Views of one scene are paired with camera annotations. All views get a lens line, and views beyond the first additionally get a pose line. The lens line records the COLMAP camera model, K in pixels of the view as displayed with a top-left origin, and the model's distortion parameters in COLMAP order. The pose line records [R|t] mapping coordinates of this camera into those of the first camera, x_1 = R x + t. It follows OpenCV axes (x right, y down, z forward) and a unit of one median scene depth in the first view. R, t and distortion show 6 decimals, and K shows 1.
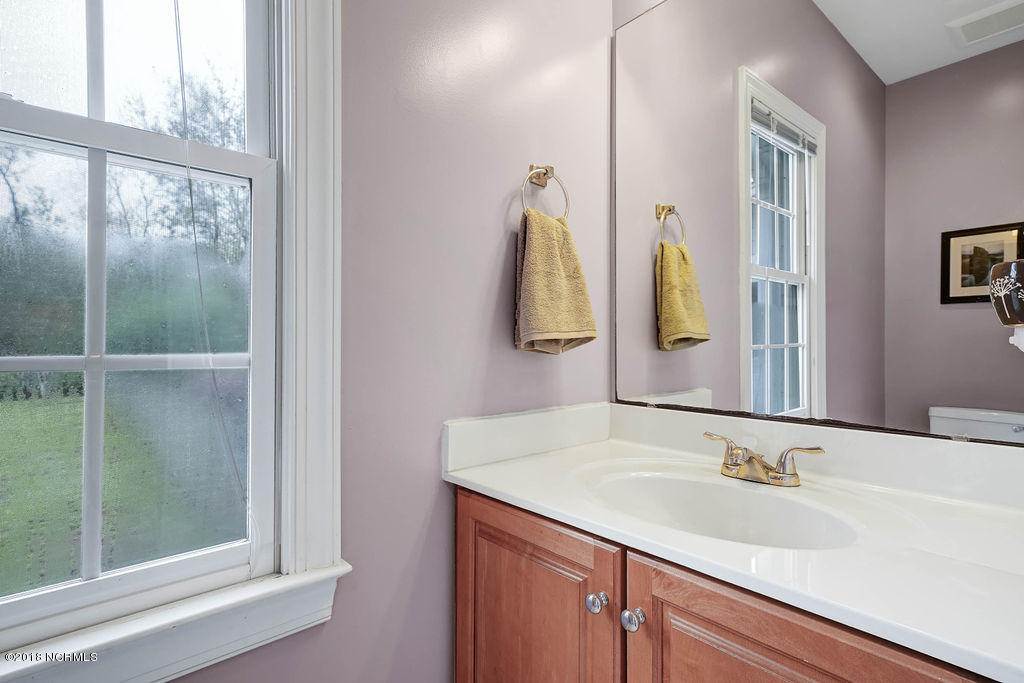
lens RADIAL K [[497.2, 0, 513.5], [0, 497.2, 344.2], [0, 0, 1]] dist [0.005885, 0.000632]
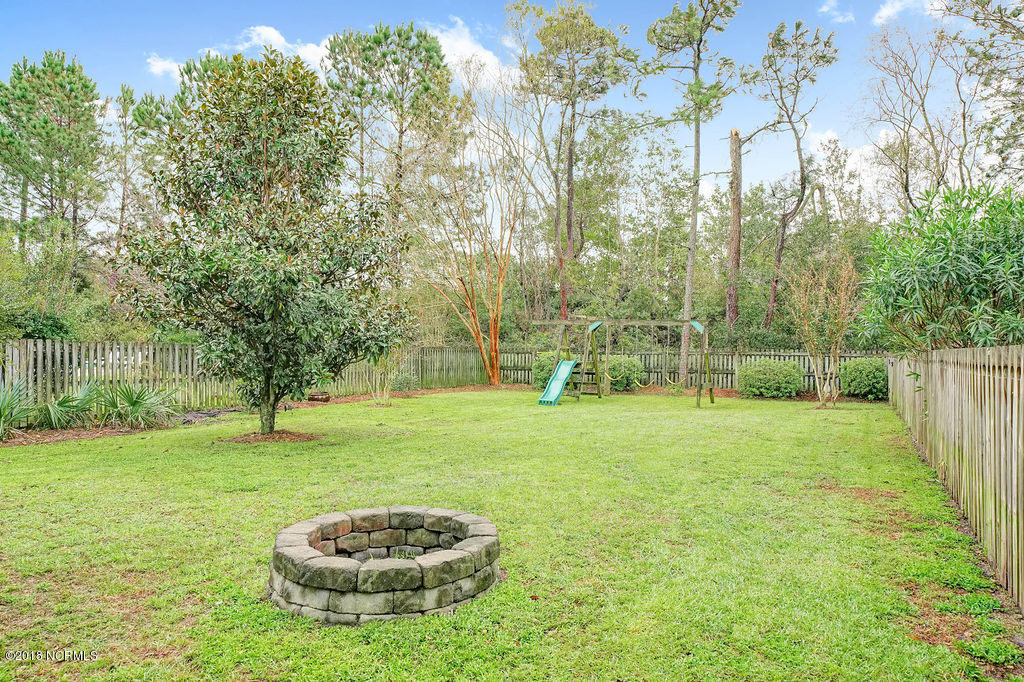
lens RADIAL K [[694.0, 0, 514.2], [0, 694.0, 343.0], [0, 0, 1]] dist [0.025726, 0.000385]
pose [[0.362877, -0.001358, -0.931836, -0.104516], [0.003000, 0.999995, -0.000288, 0.004337], [0.931832, -0.002691, 0.362880, 0.132109]]
